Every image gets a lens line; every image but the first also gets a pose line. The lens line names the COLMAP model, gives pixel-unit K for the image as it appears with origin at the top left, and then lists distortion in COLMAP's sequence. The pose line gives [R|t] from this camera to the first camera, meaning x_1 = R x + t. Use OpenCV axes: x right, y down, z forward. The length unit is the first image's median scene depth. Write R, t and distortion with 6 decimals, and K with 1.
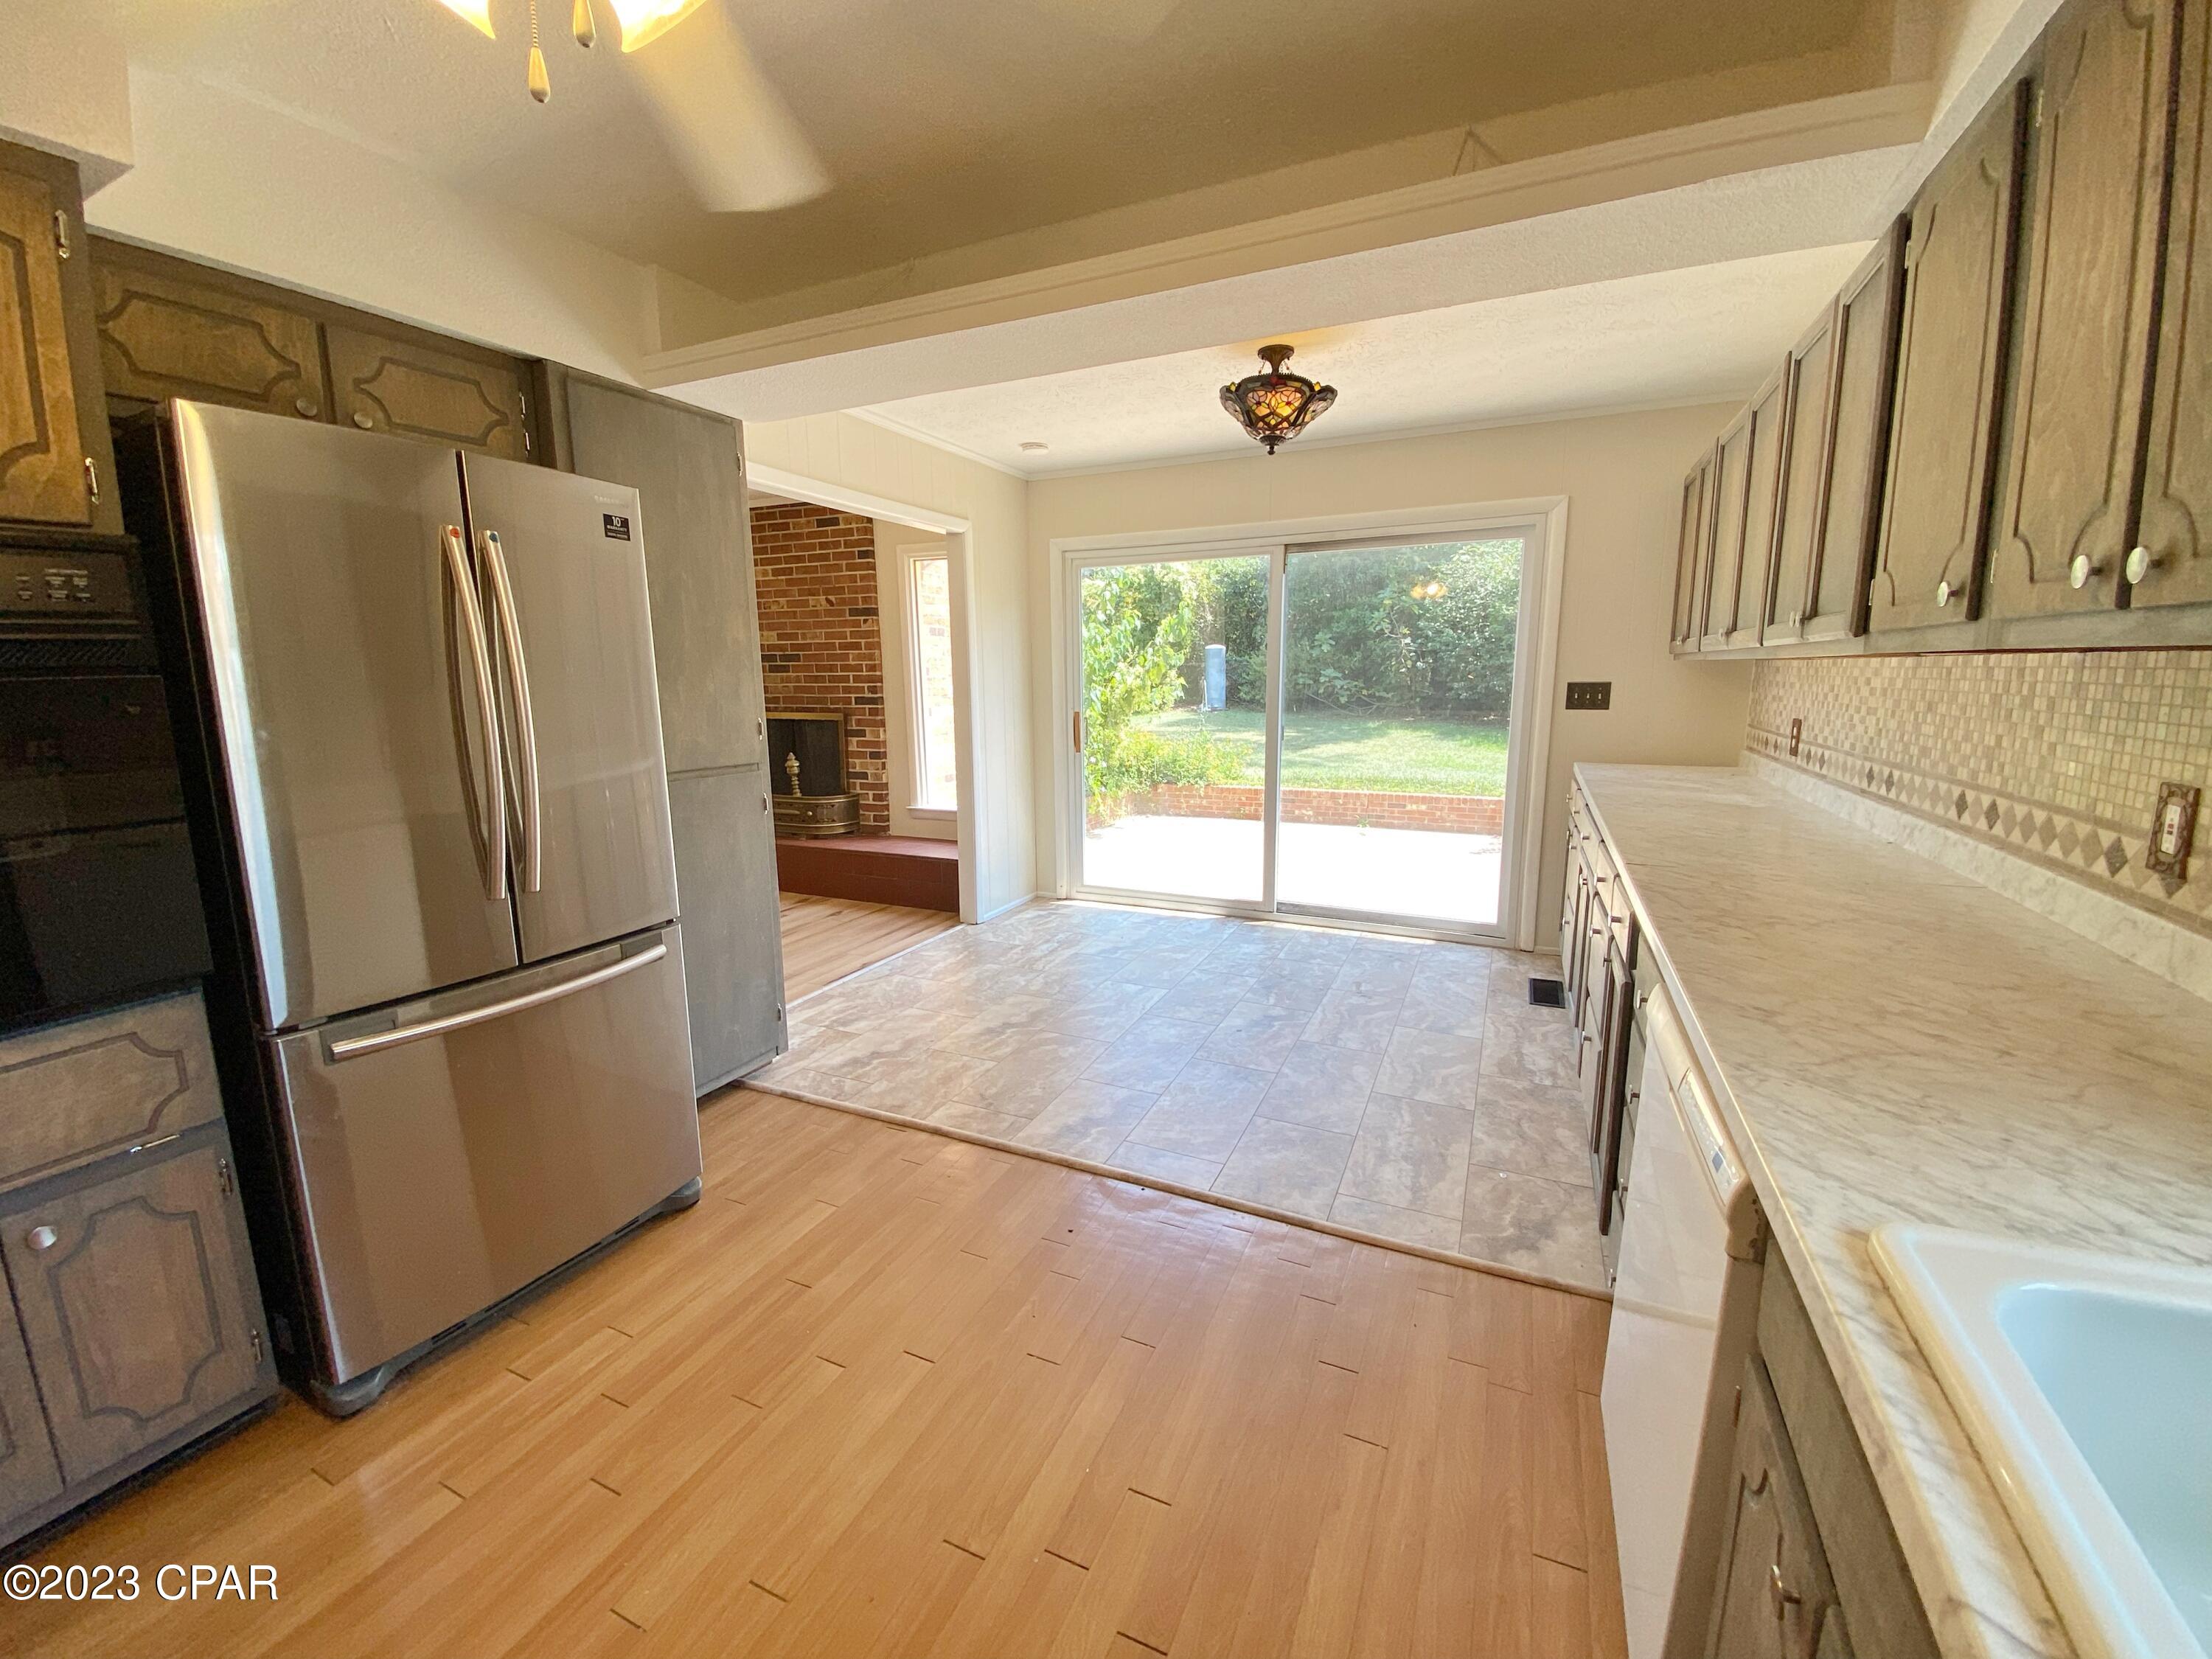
lens RADIAL K [[900.4, 0, 1063.6], [0, 900.4, 815.5], [0, 0, 1]] dist [0.000754, -0.011150]
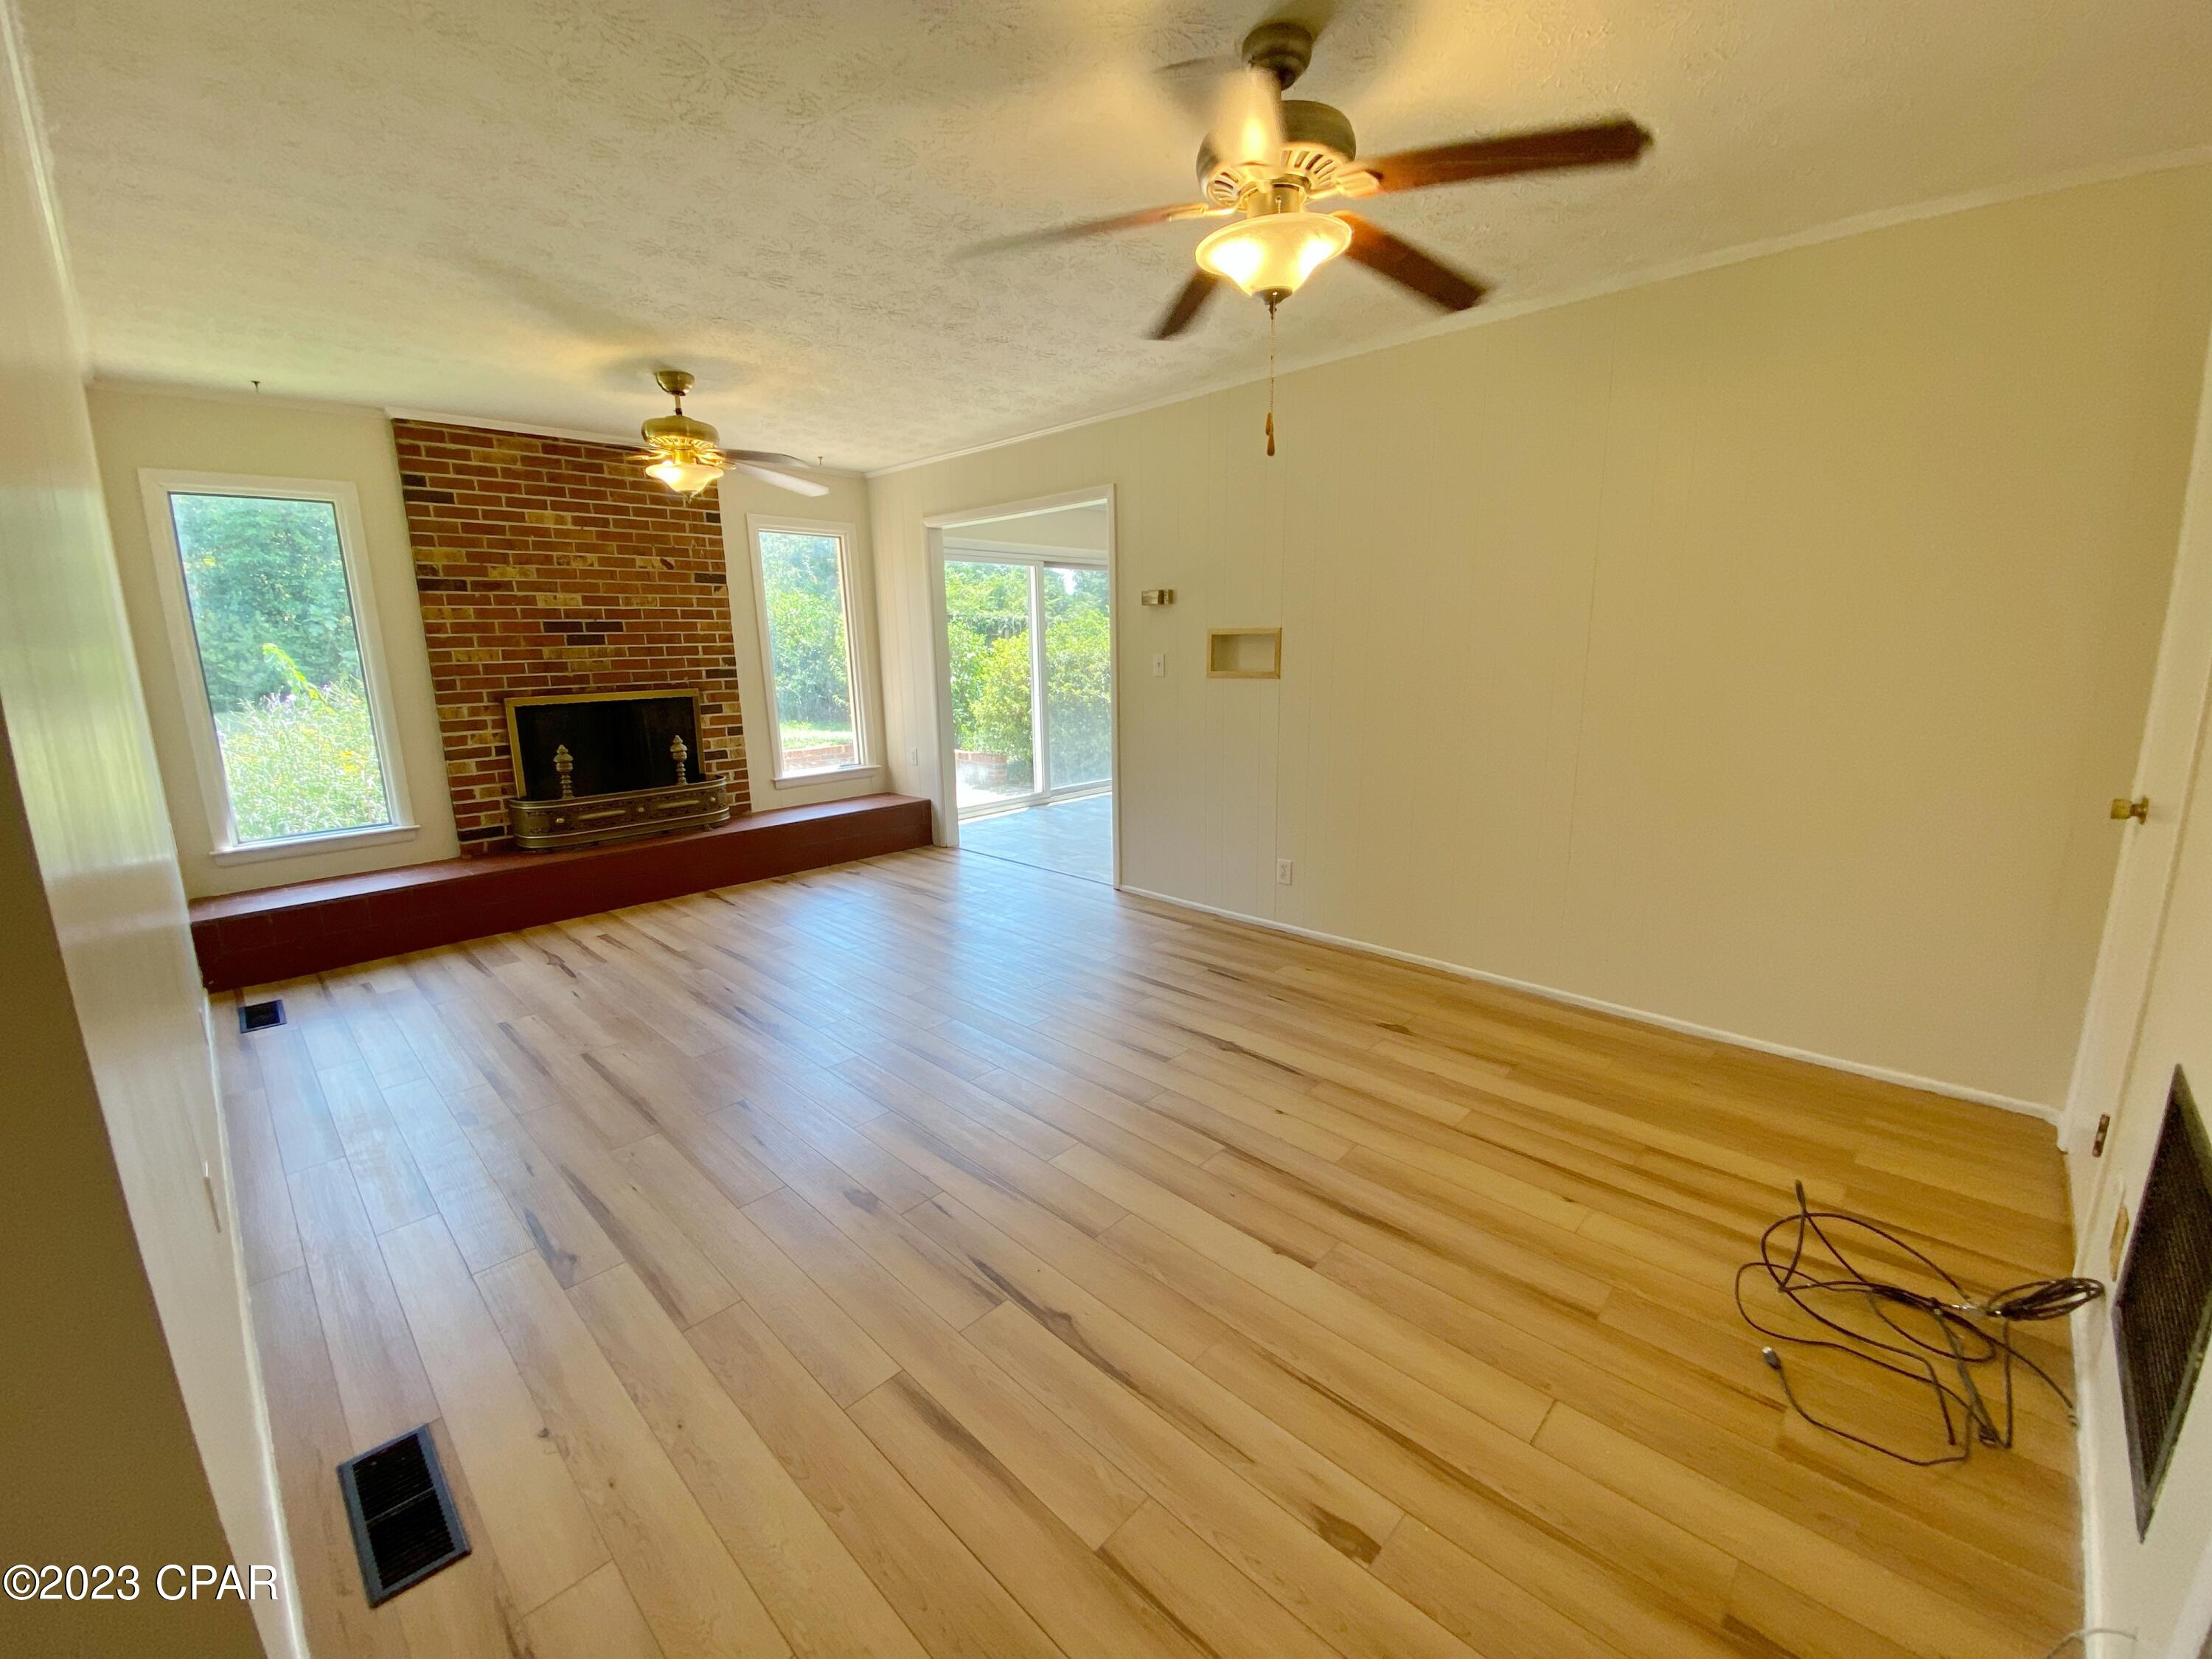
lens RADIAL K [[900.4, 0, 1109.2], [0, 900.4, 819.6], [0, 0, 1]] dist [0.000754, -0.011150]
pose [[0.323713, -0.180446, 0.928789, -0.979455], [0.168650, 0.976930, 0.131018, -0.033093], [-0.931003, 0.114228, 0.346677, 0.310921]]
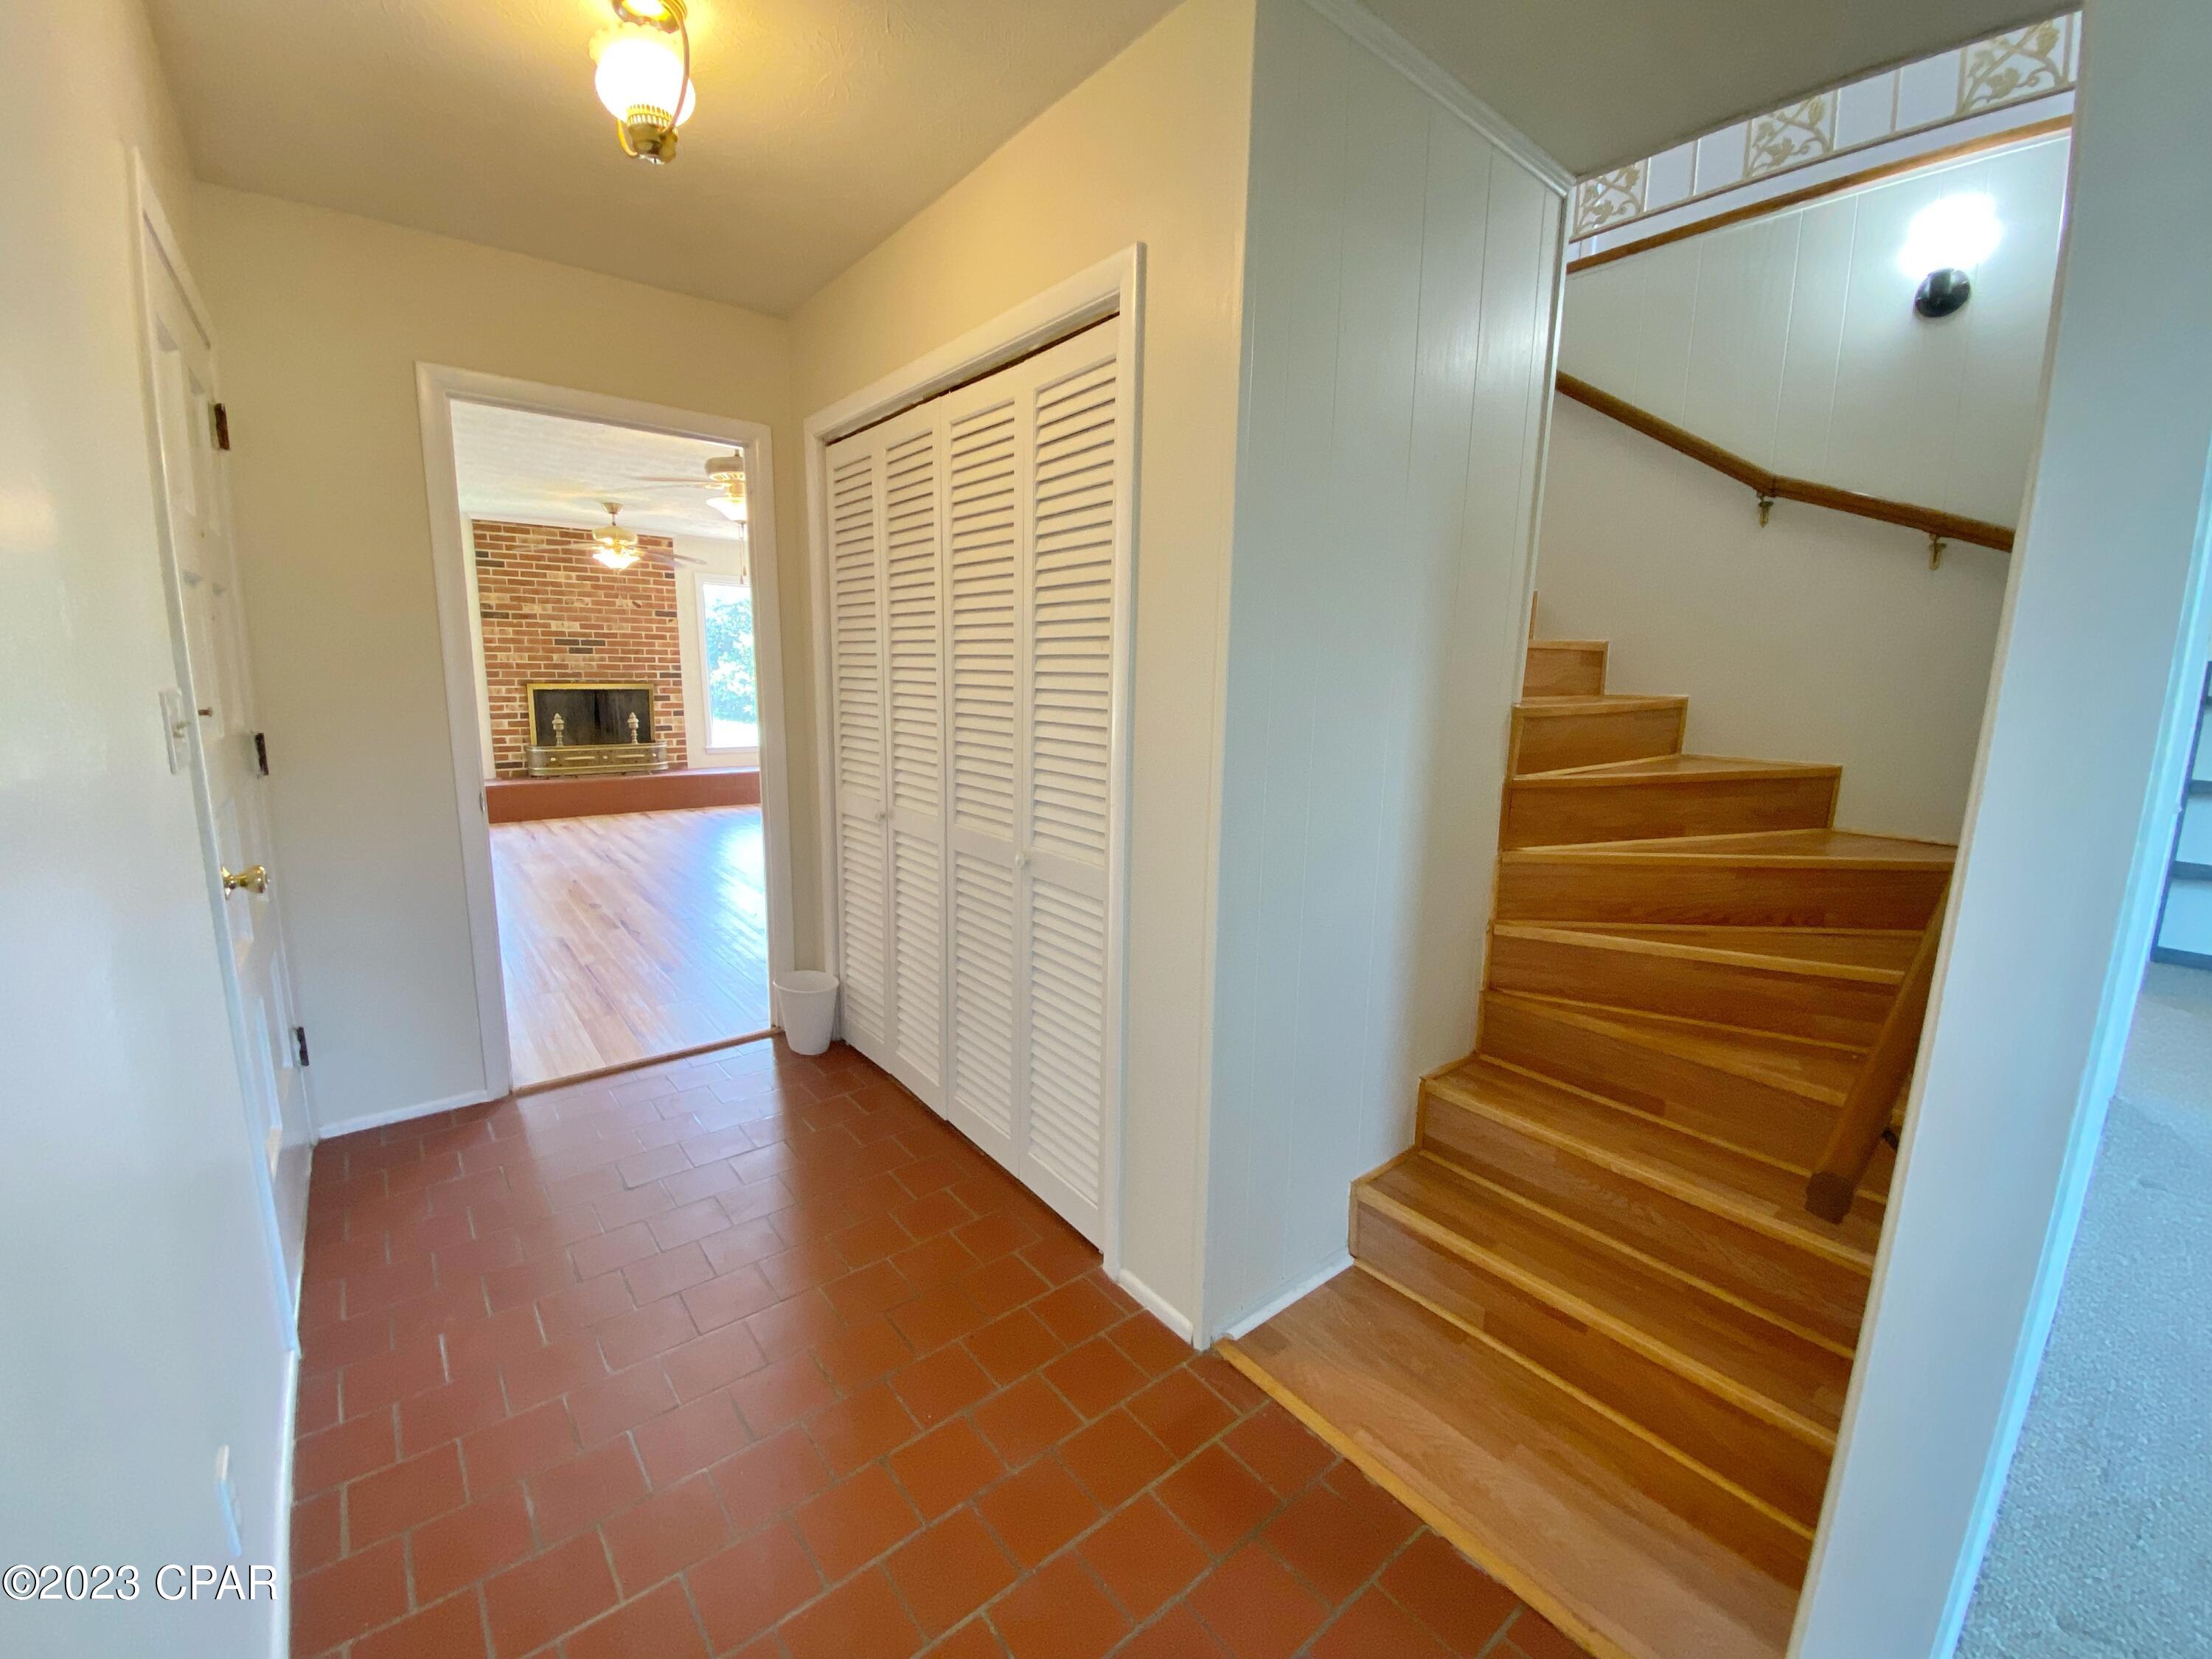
lens RADIAL K [[900.4, 0, 1102.4], [0, 900.4, 822.1], [0, 0, 1]] dist [0.000754, -0.011150]
pose [[0.433392, -0.133221, 0.891304, -1.227293], [0.125780, 0.988275, 0.086555, 0.066955], [-0.892385, 0.074596, 0.445067, -0.244092]]
